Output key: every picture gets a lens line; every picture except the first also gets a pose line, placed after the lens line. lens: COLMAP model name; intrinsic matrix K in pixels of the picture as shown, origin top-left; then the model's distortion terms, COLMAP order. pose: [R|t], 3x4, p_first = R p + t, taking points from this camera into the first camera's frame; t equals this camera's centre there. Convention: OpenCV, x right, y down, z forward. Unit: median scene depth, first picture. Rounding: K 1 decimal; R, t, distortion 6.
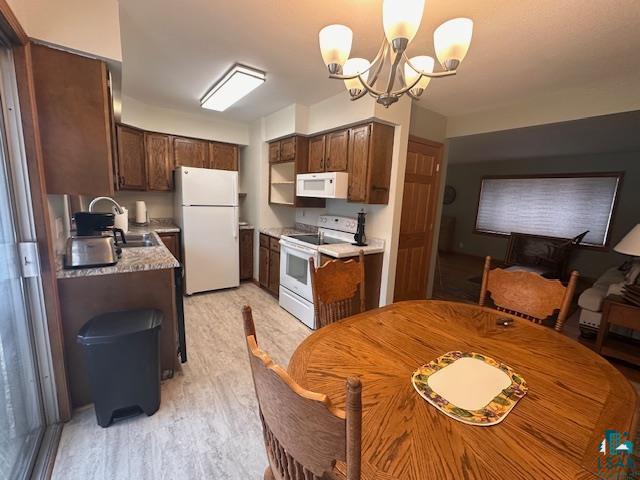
lens RADIAL K [[272.6, 0, 319.6], [0, 272.6, 242.0], [0, 0, 1]] dist [0.001963, -0.000841]
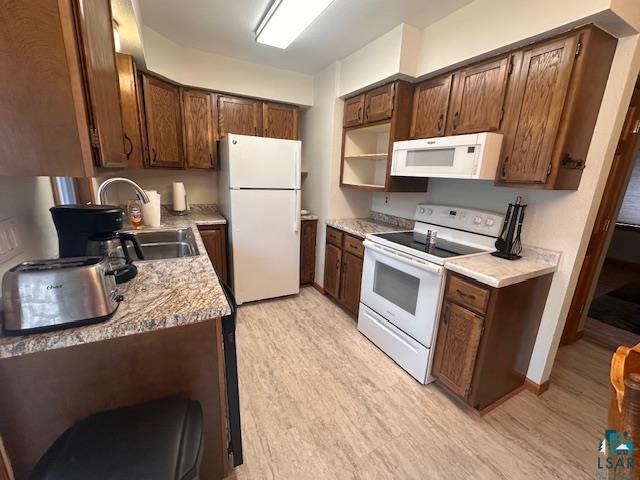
lens RADIAL K [[272.6, 0, 320.3], [0, 272.6, 241.4], [0, 0, 1]] dist [0.001963, -0.000841]
pose [[0.990871, 0.028979, -0.131661, -0.172706], [-0.019274, 0.997042, 0.074402, -0.056310], [0.133428, -0.071185, 0.988499, 0.318876]]
